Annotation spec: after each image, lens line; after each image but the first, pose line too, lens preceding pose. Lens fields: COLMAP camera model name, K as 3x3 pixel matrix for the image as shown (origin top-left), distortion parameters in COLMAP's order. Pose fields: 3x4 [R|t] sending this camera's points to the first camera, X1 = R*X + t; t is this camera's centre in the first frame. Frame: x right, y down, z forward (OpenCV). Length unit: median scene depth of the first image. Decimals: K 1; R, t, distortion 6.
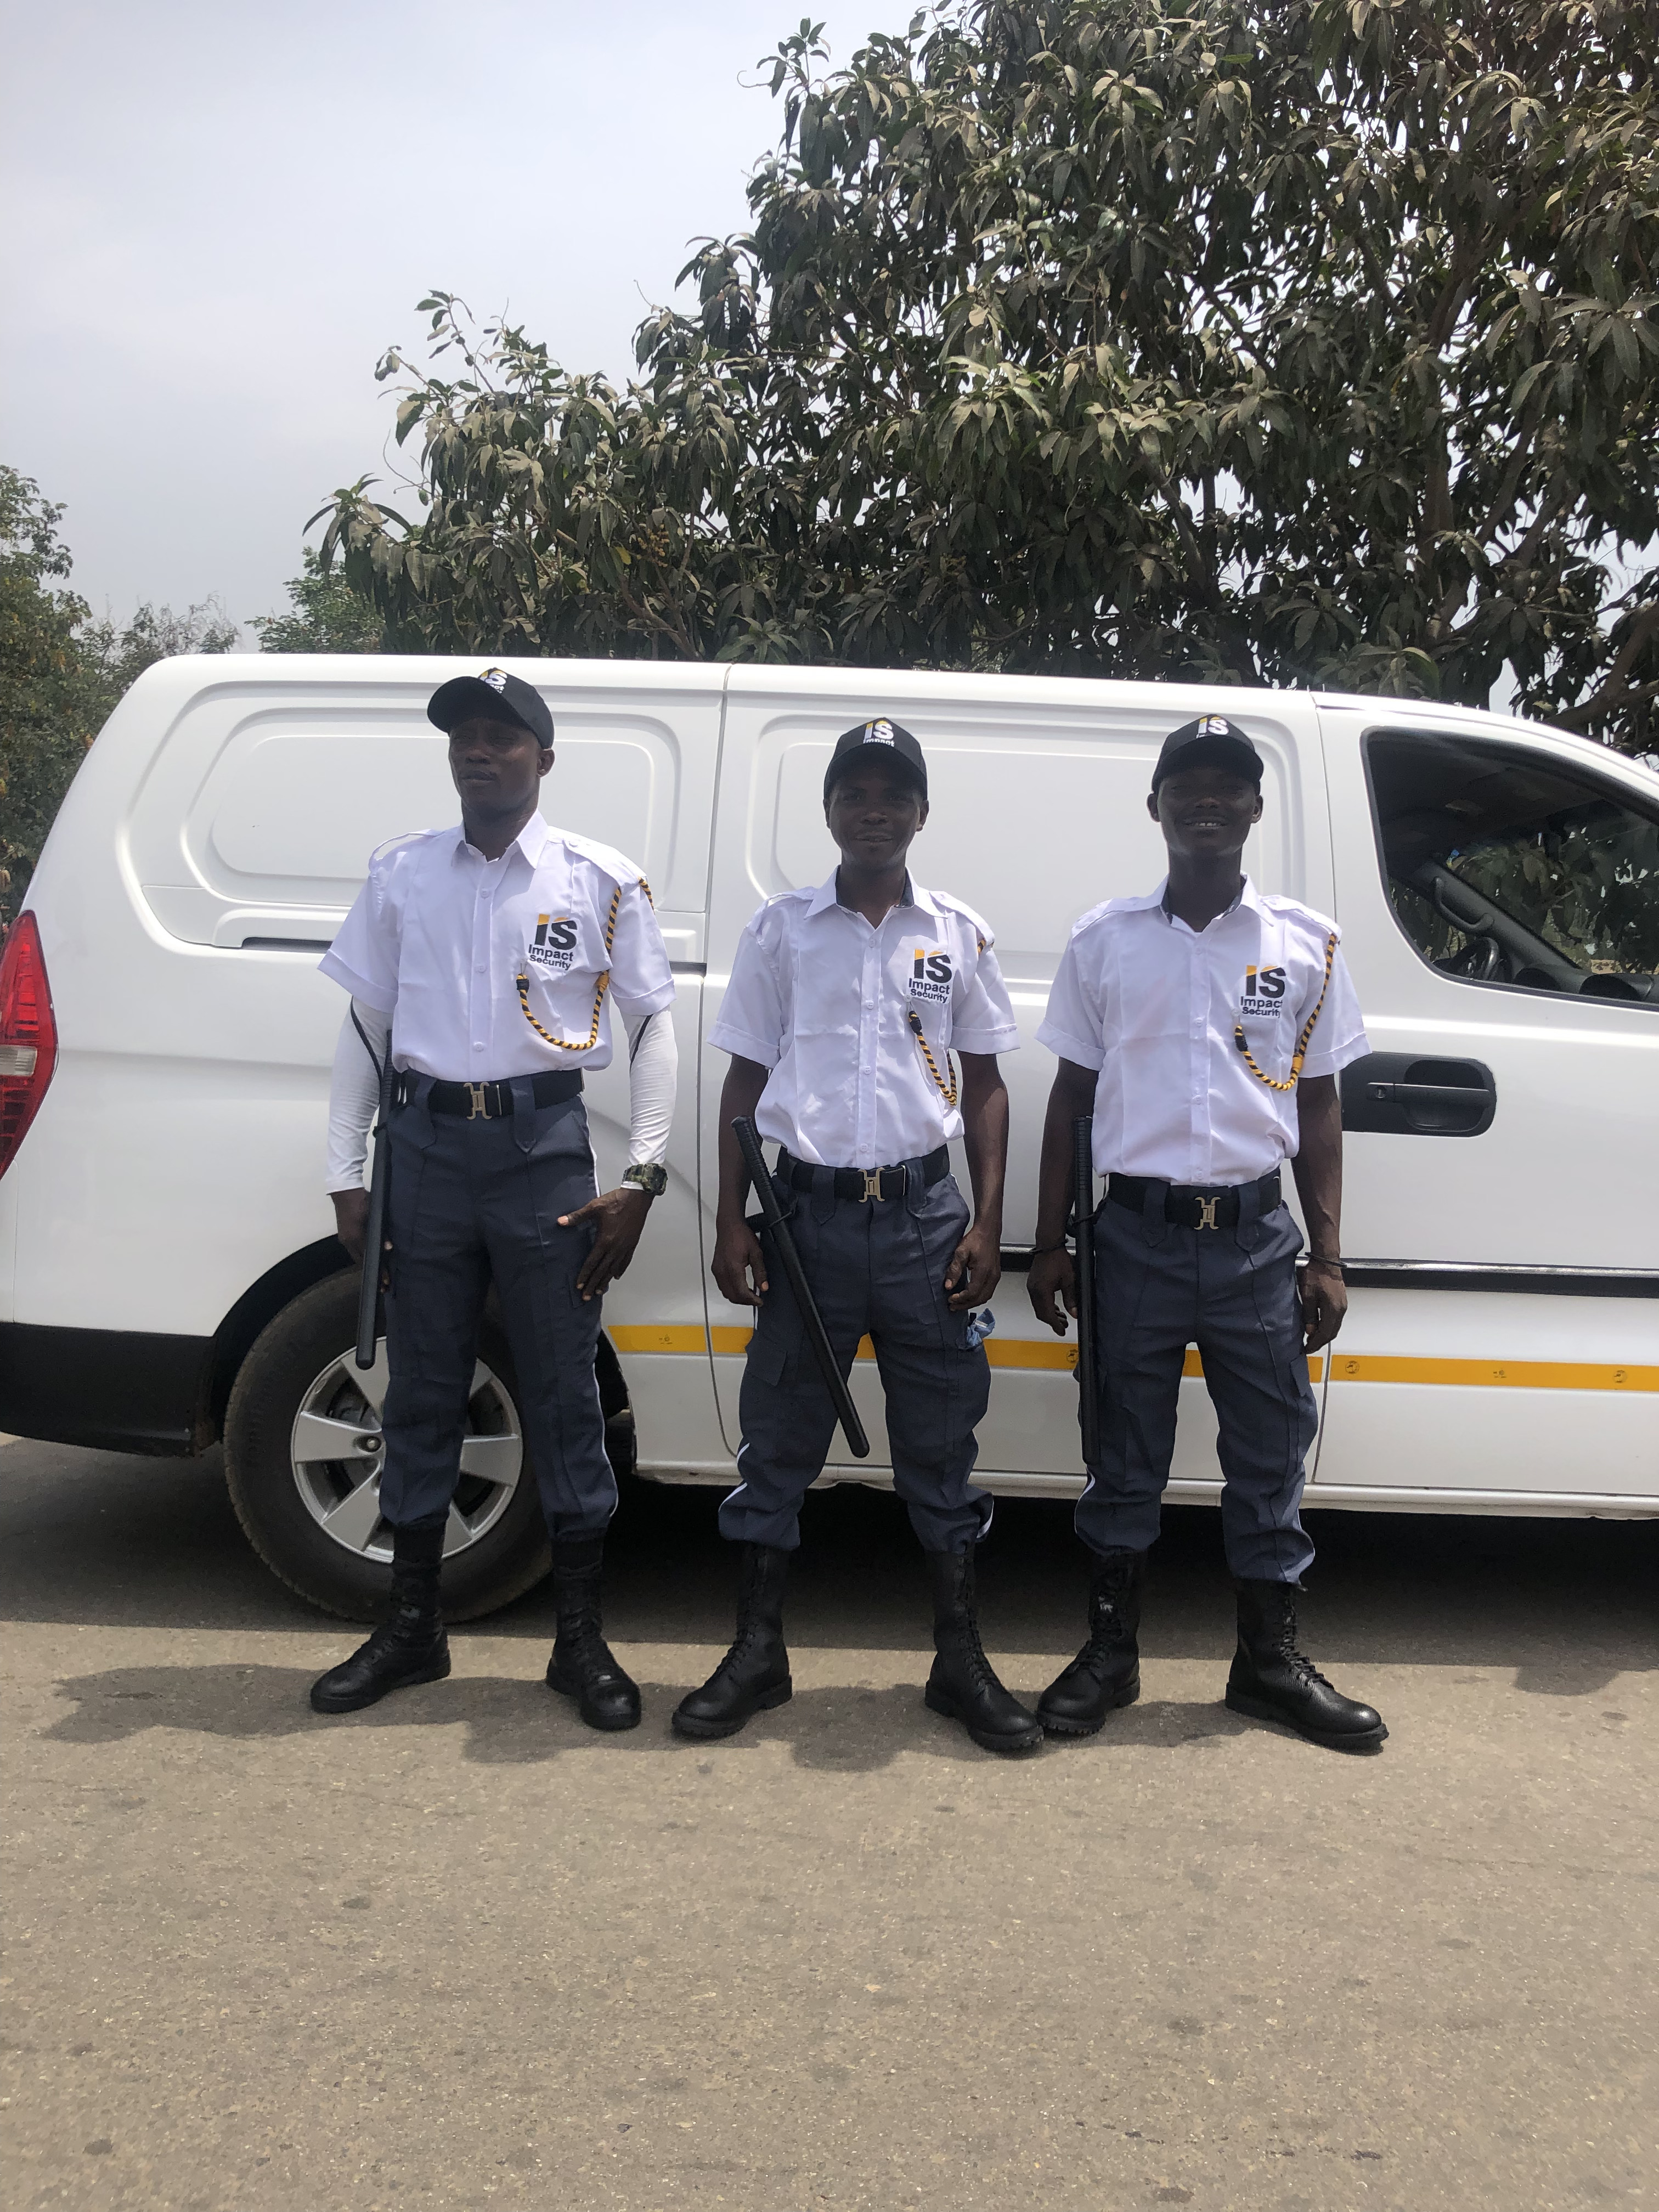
lens RADIAL K [[1783.5, 0, 843.3], [0, 1783.5, 1105.6], [0, 0, 1]] dist [0.006201, 0.016098]
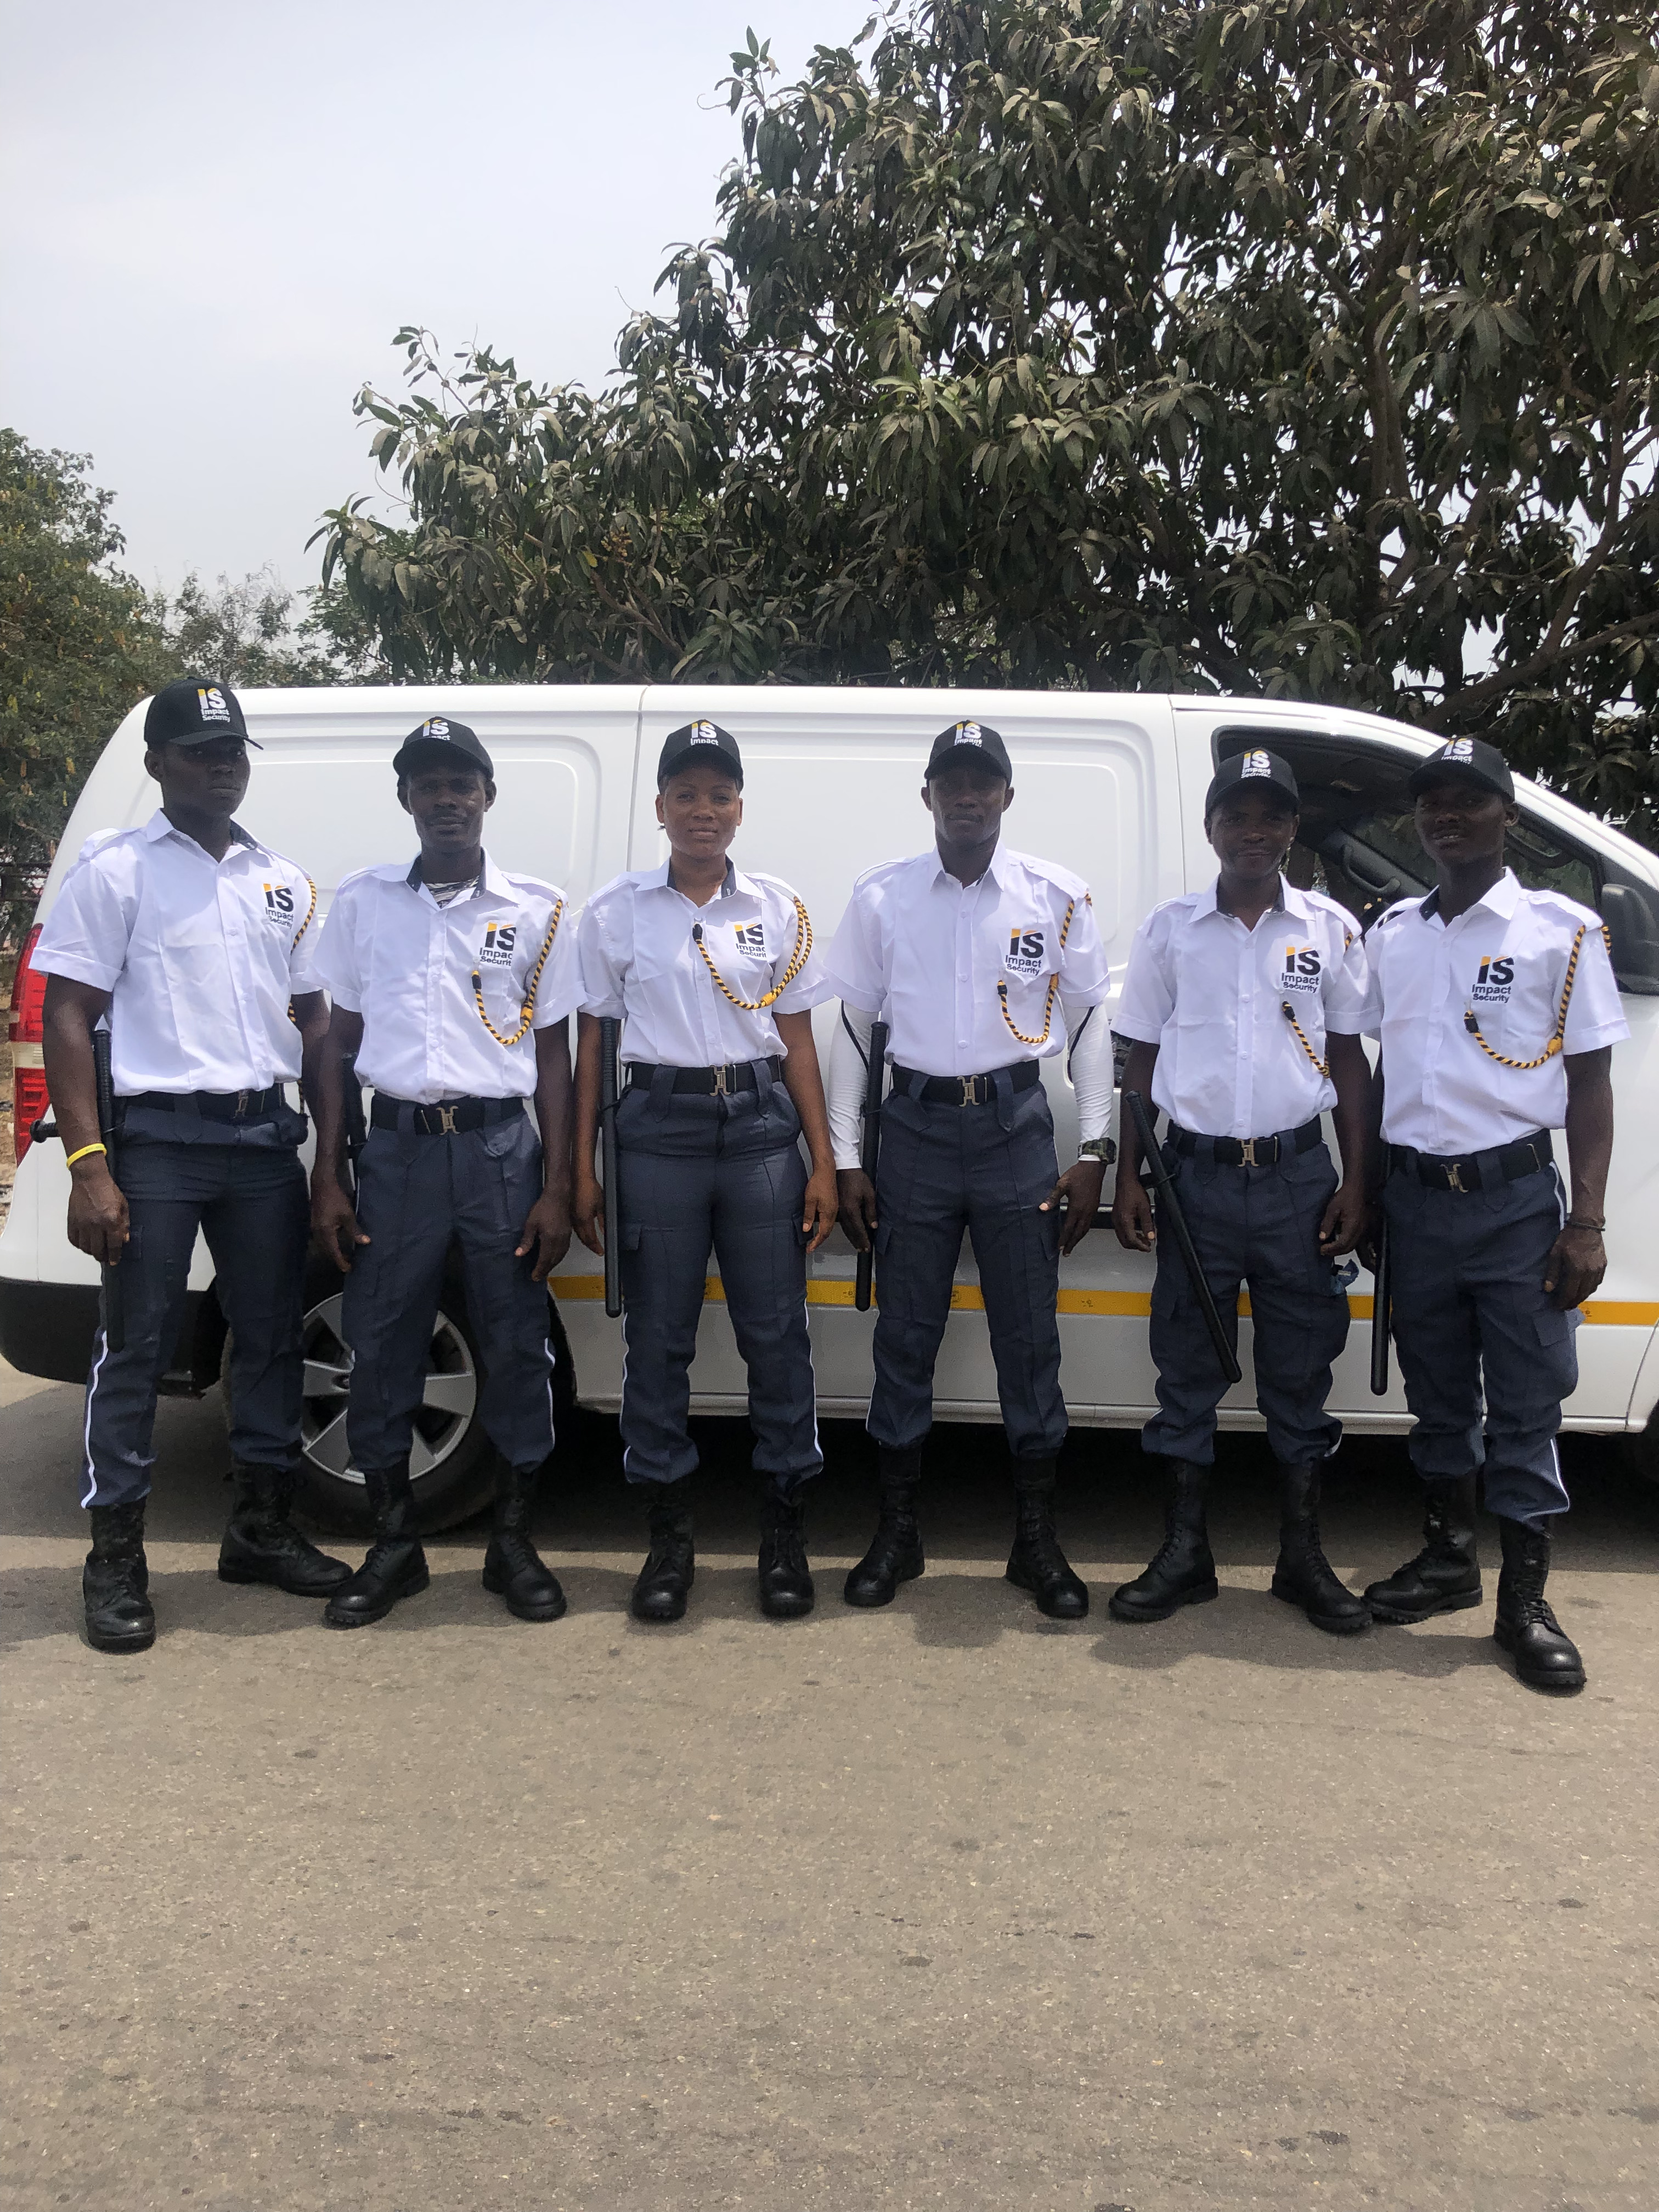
lens RADIAL K [[1808.4, 0, 826.6], [0, 1808.4, 1093.1], [0, 0, 1]] dist [-0.030509, 0.069292]
pose [[0.998274, -0.021834, -0.054521, 0.146716], [0.023239, 0.999411, 0.025269, -0.024542], [0.053937, -0.026493, 0.998193, -0.179491]]
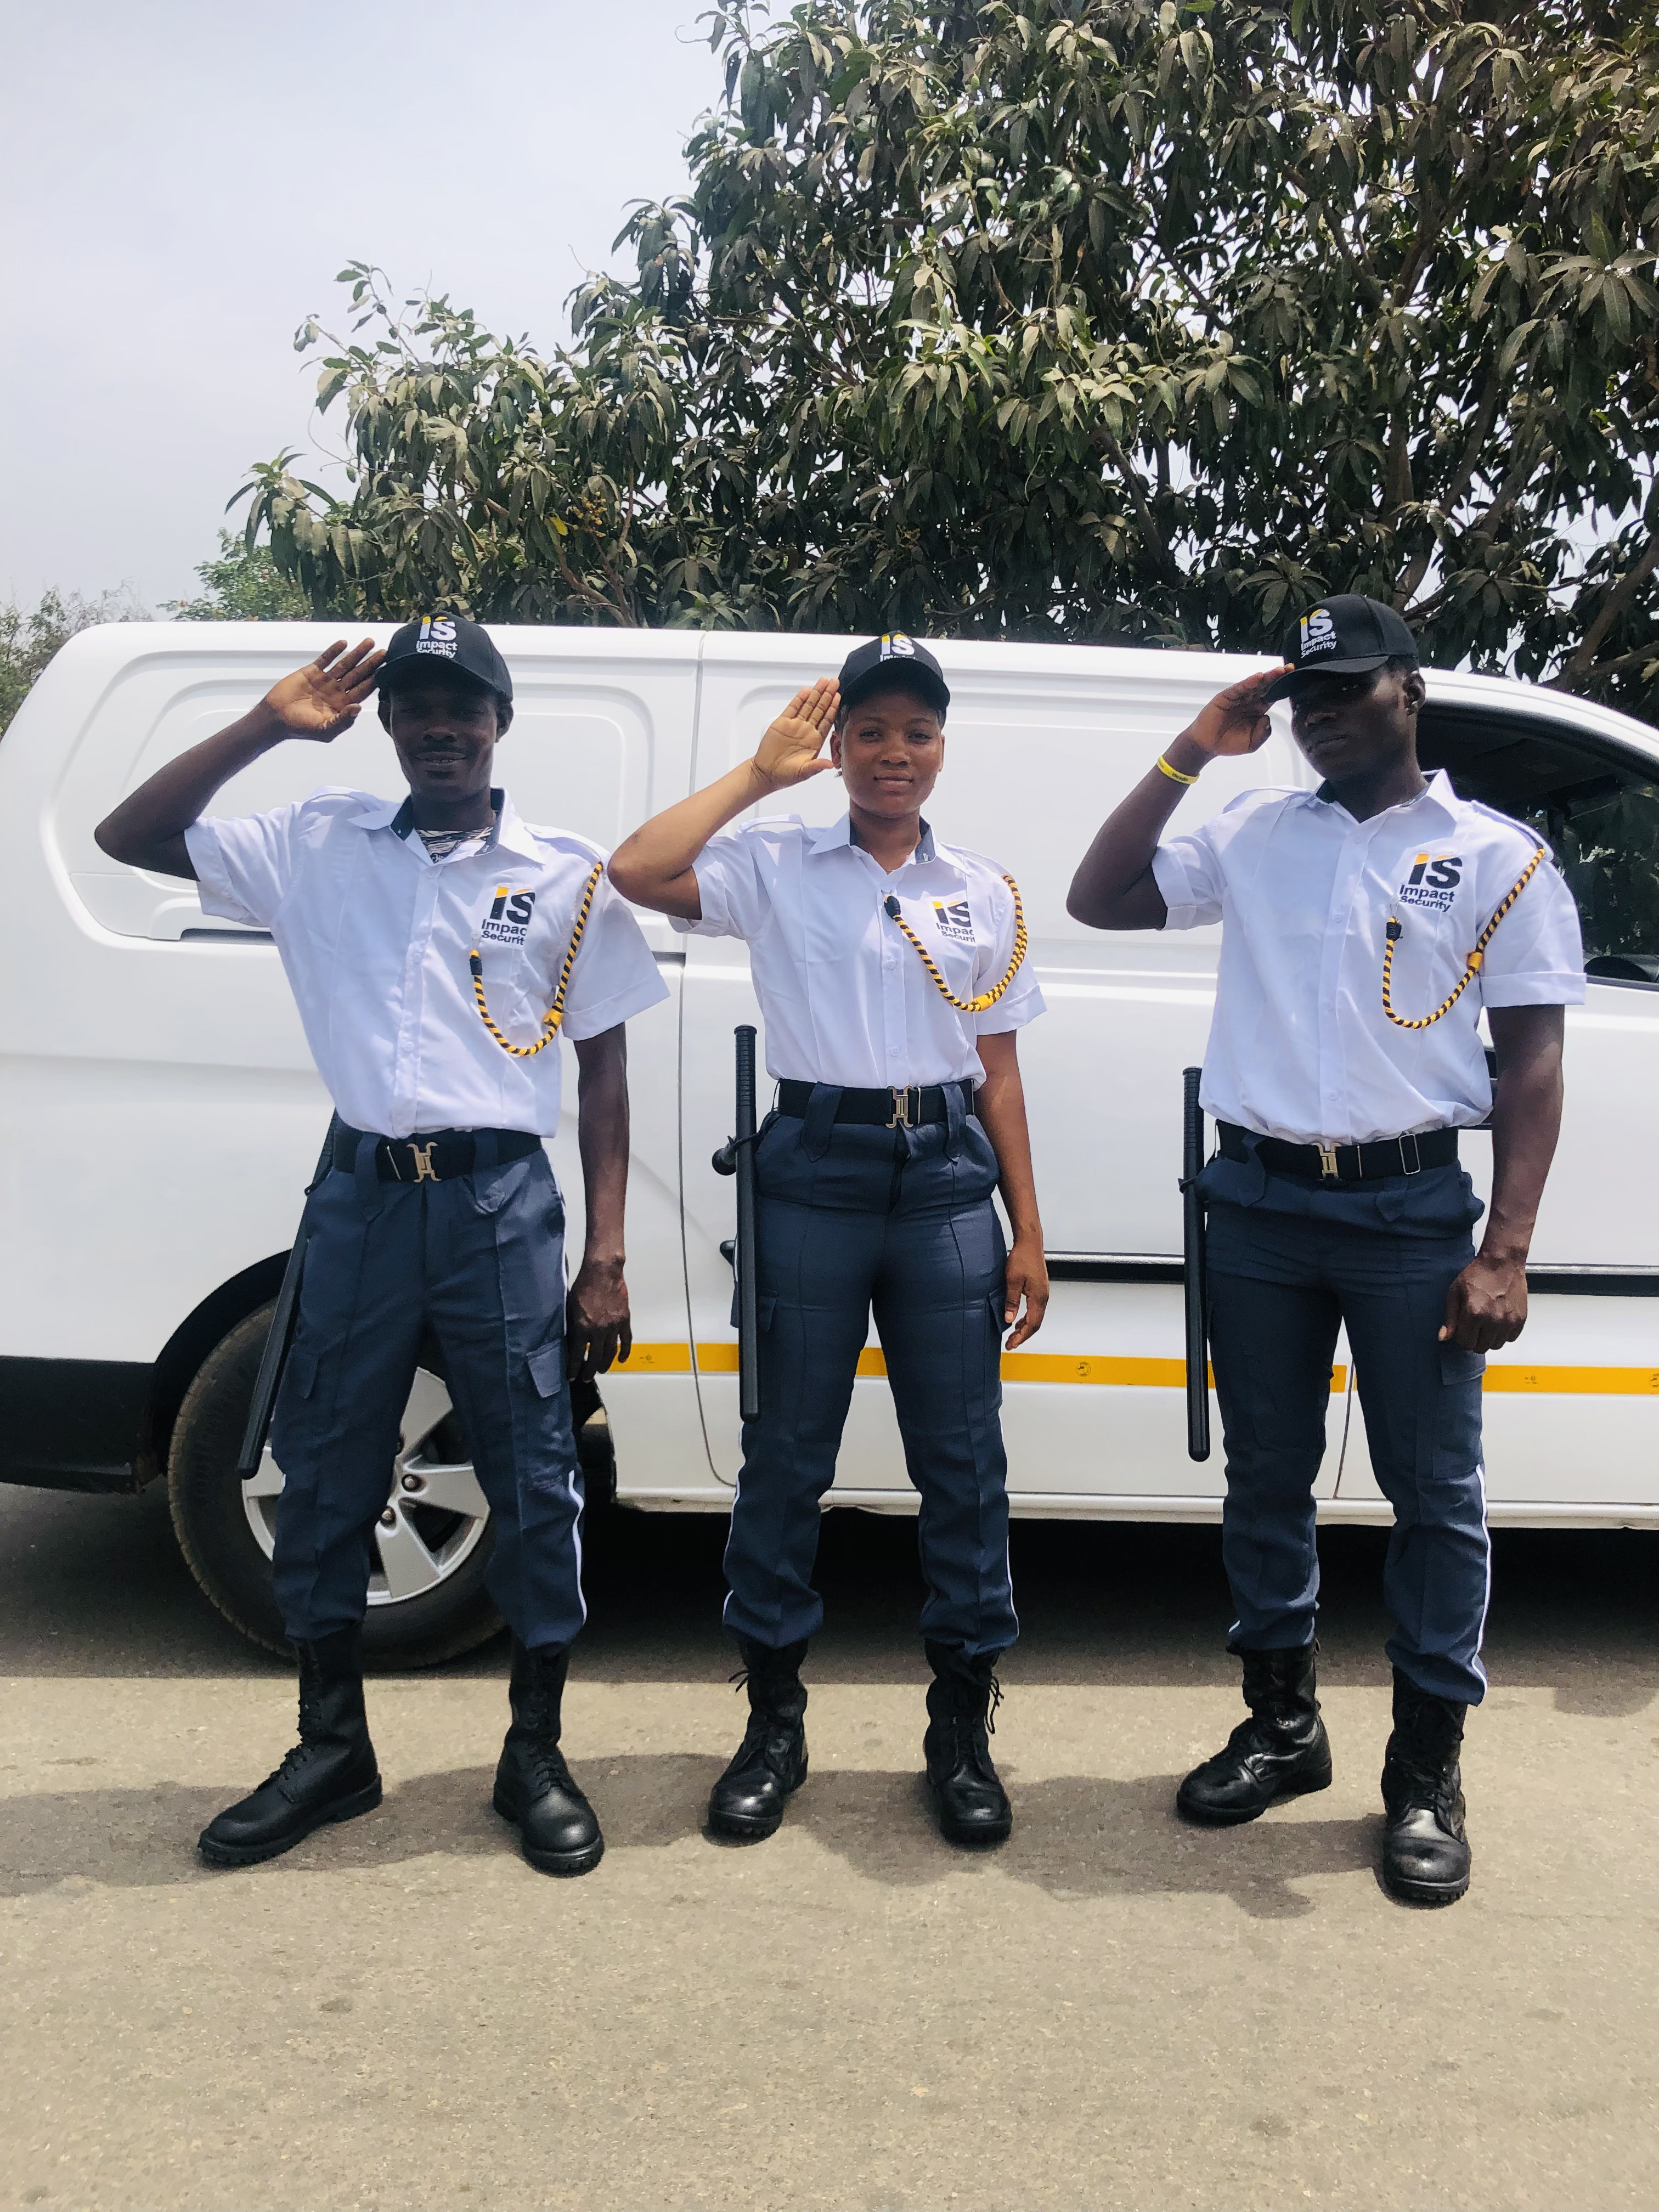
lens RADIAL K [[1766.5, 0, 825.1], [0, 1766.5, 1101.2], [0, 0, 1]] dist [0.043422, -0.053719]
pose [[0.999318, -0.011294, 0.035166, -0.049378], [0.011080, 0.999919, 0.006265, -0.009791], [-0.035234, -0.005871, 0.999362, 0.093114]]
